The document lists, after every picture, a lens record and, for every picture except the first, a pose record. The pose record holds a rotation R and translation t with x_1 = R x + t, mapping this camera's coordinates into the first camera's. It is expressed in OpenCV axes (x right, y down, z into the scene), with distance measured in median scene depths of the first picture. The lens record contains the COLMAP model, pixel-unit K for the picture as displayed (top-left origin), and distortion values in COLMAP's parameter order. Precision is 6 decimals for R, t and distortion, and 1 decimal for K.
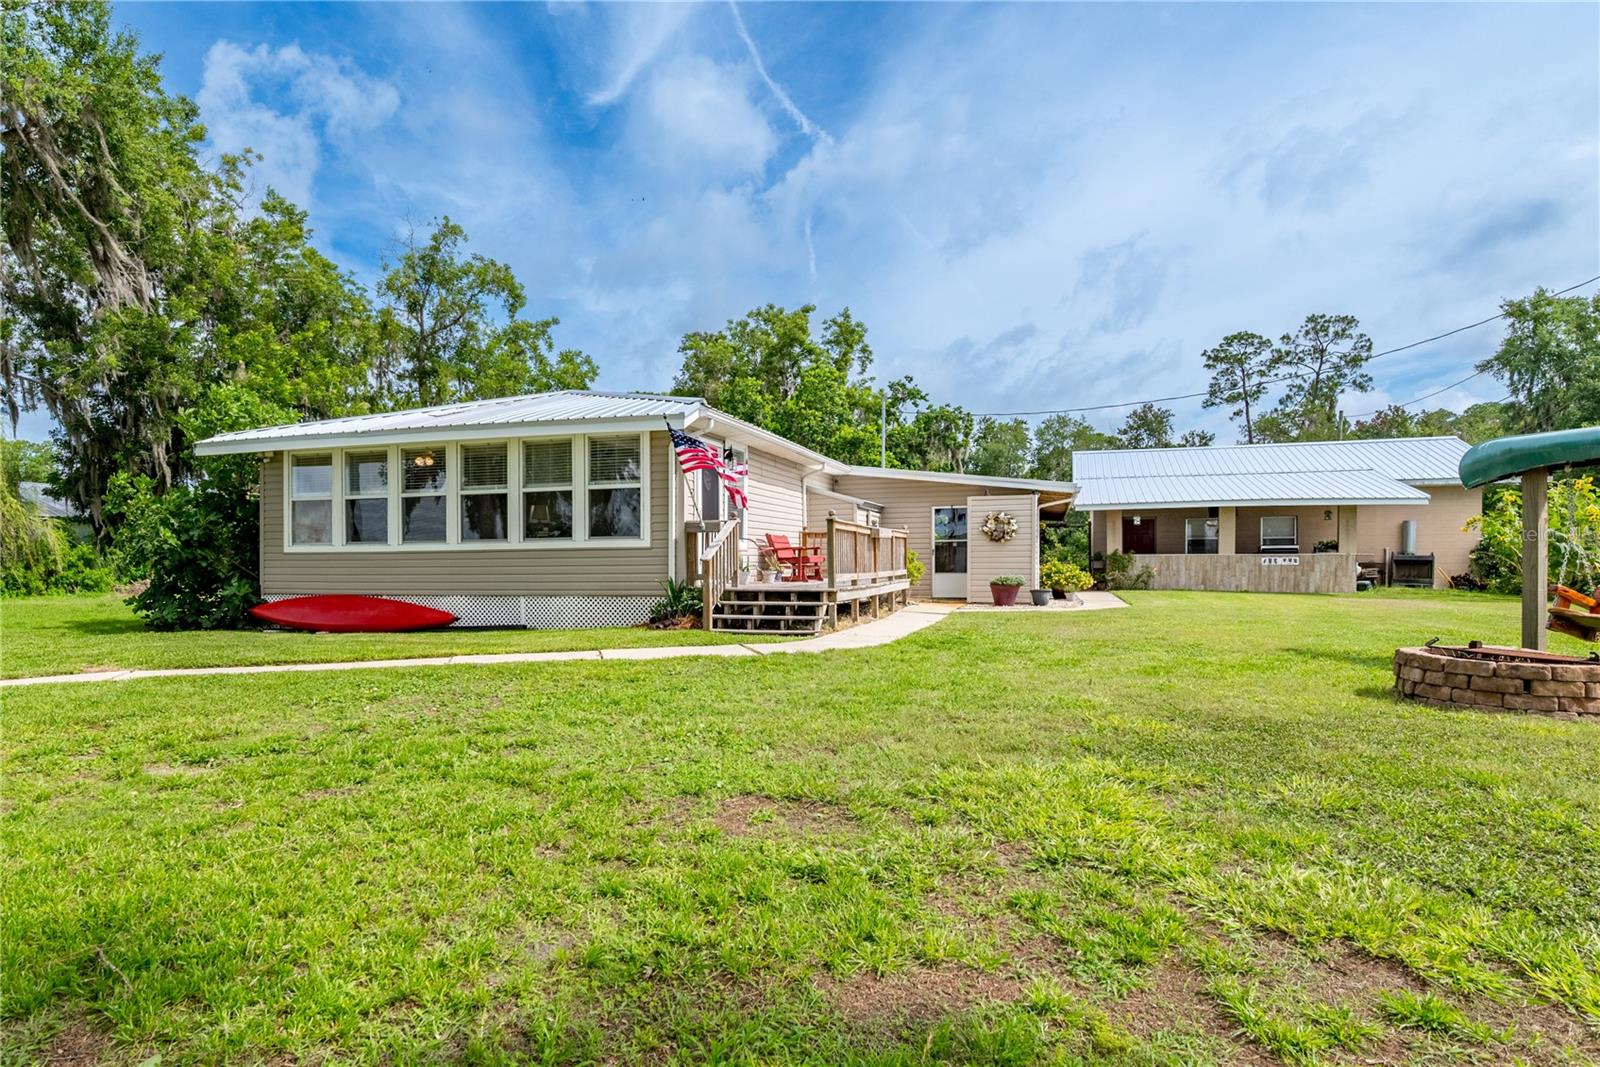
lens RADIAL K [[940.9, 0, 720.5], [0, 940.9, 576.1], [0, 0, 1]] dist [0.002636, -0.001621]
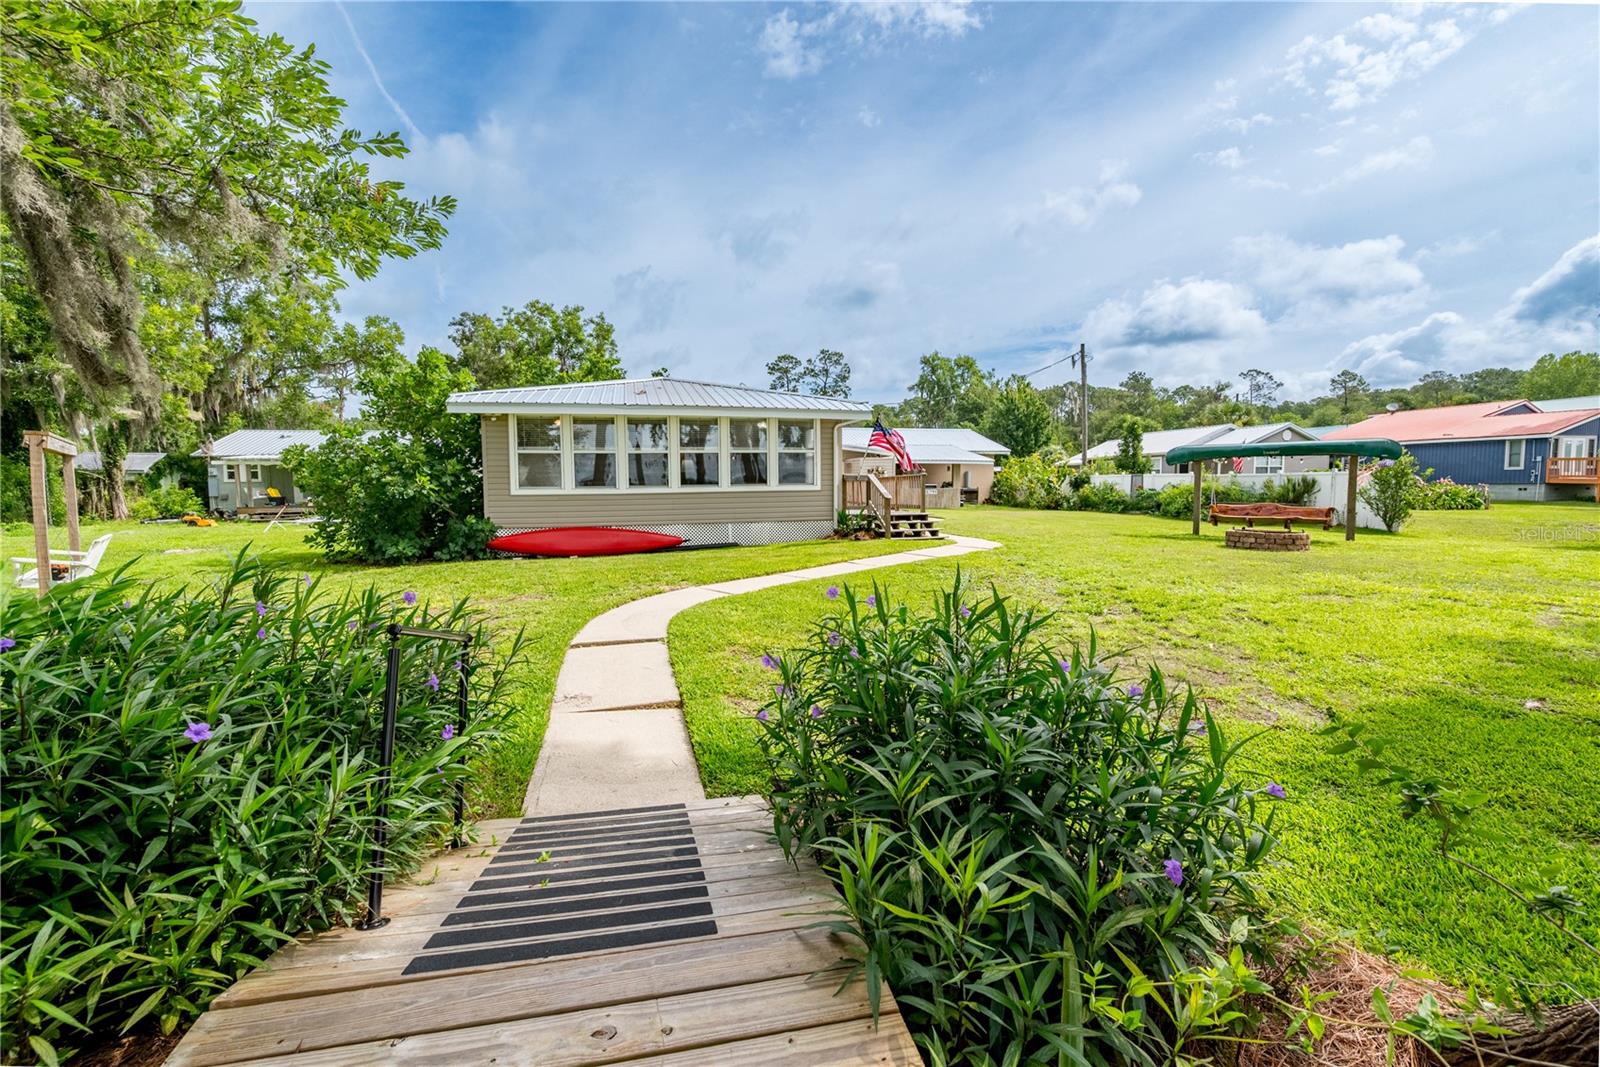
lens RADIAL K [[638.5, 0, 791.9], [0, 638.5, 546.5], [0, 0, 1]] dist [-0.000712, -0.000327]
pose [[0.837041, -0.054342, 0.544434, -0.335743], [0.014653, 0.996925, 0.076979, -0.009019], [-0.546943, -0.056457, 0.835264, 0.050822]]
